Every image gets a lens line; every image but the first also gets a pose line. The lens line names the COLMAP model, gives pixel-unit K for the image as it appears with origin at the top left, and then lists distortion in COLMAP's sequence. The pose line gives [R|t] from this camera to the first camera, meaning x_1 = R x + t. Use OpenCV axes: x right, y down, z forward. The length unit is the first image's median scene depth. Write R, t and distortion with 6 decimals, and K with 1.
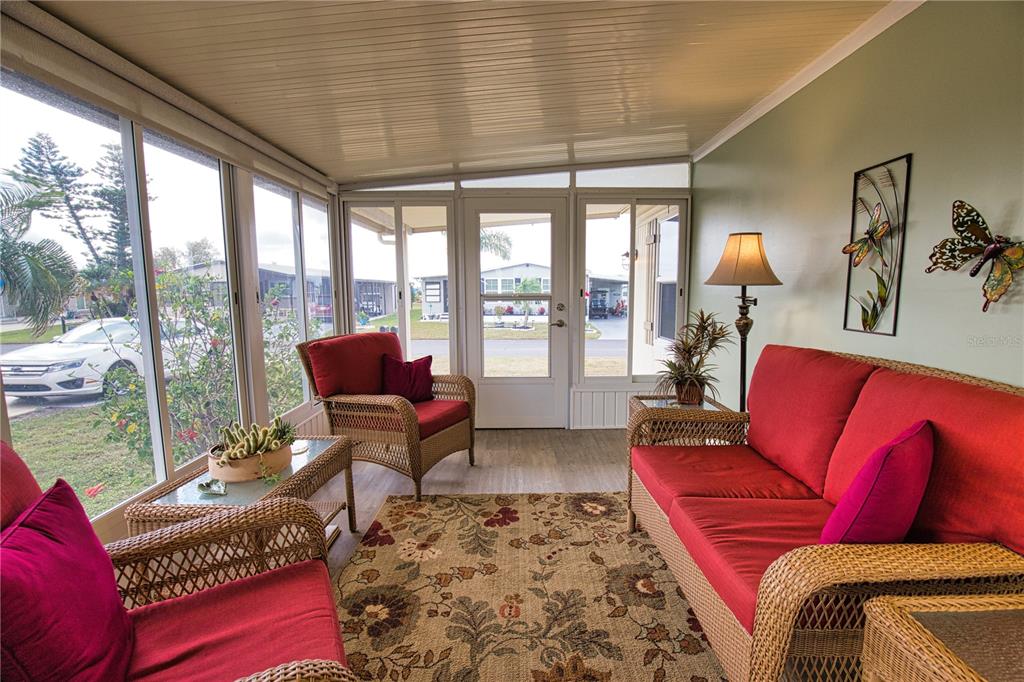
lens RADIAL K [[469.4, 0, 515.9], [0, 469.4, 345.0], [0, 0, 1]] dist [-0.027751, 0.000940]
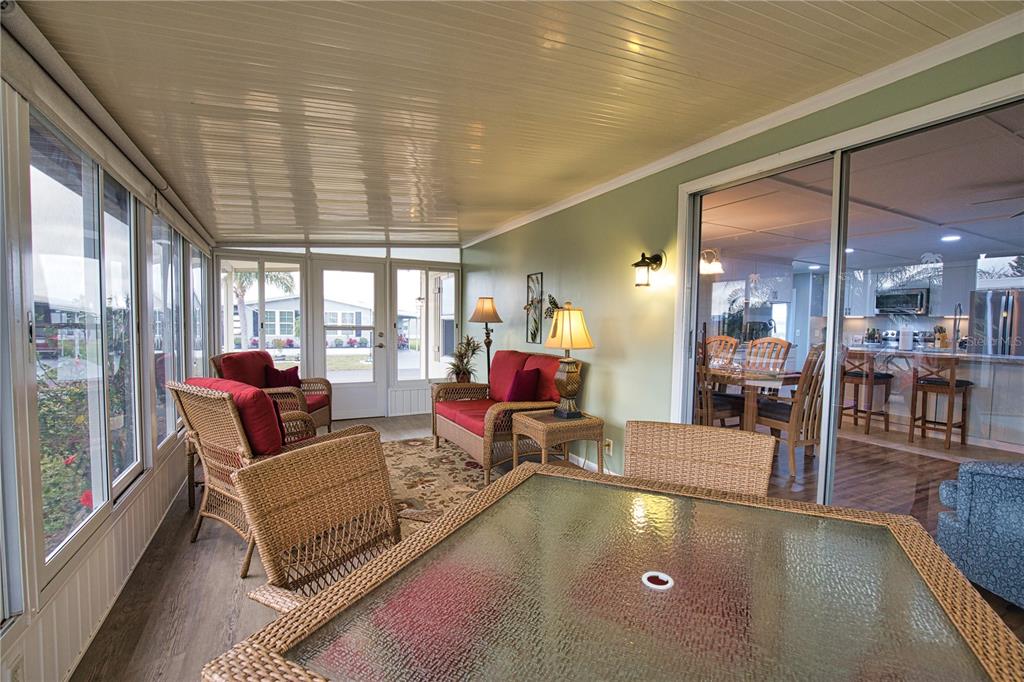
lens RADIAL K [[469.4, 0, 515.9], [0, 469.4, 345.0], [0, 0, 1]] dist [-0.027751, 0.000940]
pose [[0.894224, -0.006660, 0.447569, -0.209847], [0.038858, 0.997270, -0.062796, 0.069398], [-0.445929, 0.073546, 0.892042, -0.586564]]
